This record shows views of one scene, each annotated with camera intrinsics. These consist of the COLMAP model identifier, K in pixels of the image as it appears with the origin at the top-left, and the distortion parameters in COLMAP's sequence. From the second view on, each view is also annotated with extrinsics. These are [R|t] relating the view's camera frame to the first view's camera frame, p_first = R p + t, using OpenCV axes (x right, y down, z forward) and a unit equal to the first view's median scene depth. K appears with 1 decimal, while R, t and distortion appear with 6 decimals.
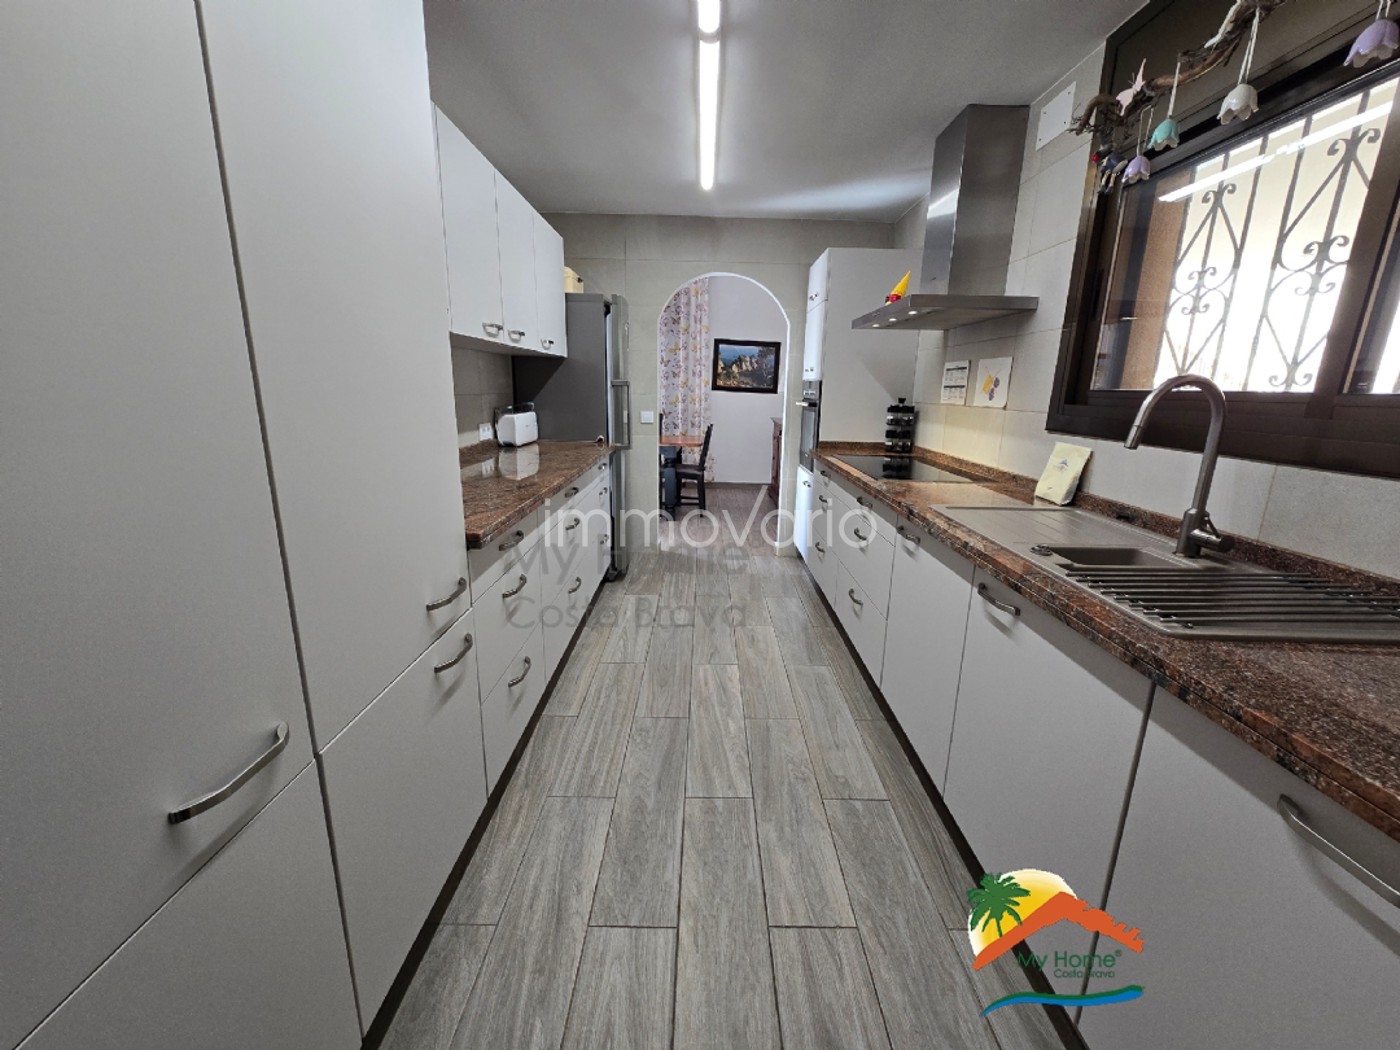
lens RADIAL K [[570.2, 0, 701.1], [0, 570.2, 521.7], [0, 0, 1]] dist [-0.006826, 0.001194]
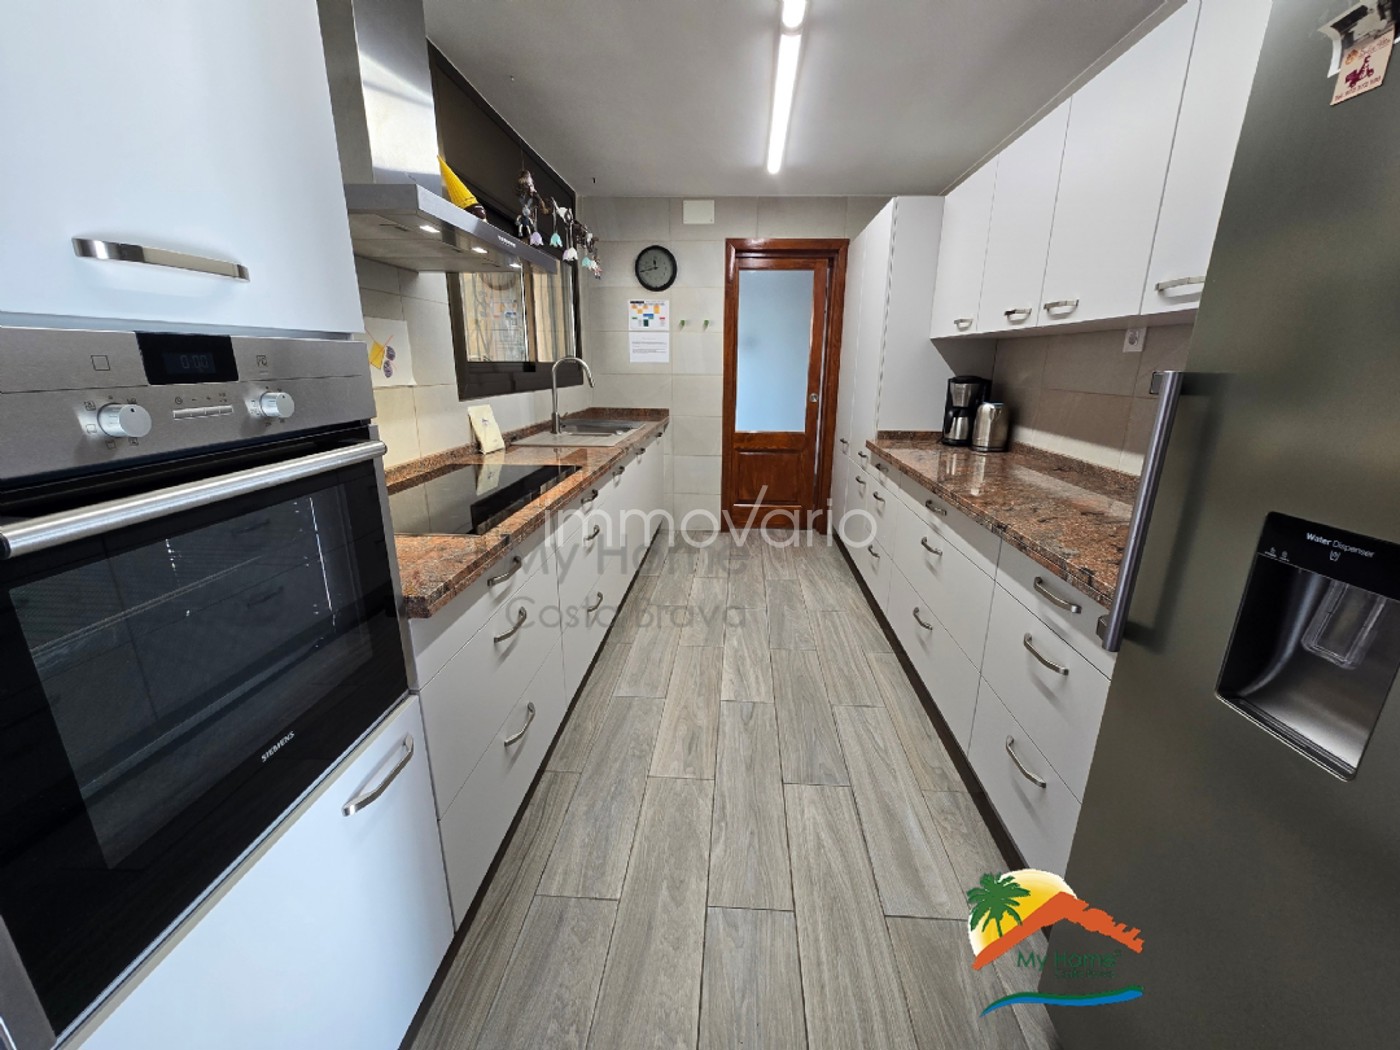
lens RADIAL K [[570.2, 0, 703.8], [0, 570.2, 531.7], [0, 0, 1]] dist [-0.006826, 0.001194]
pose [[-0.997856, -0.045298, 0.047247, 0.072385], [-0.015685, 0.866293, 0.499289, -0.464730], [-0.063546, 0.497477, -0.865146, 1.924122]]
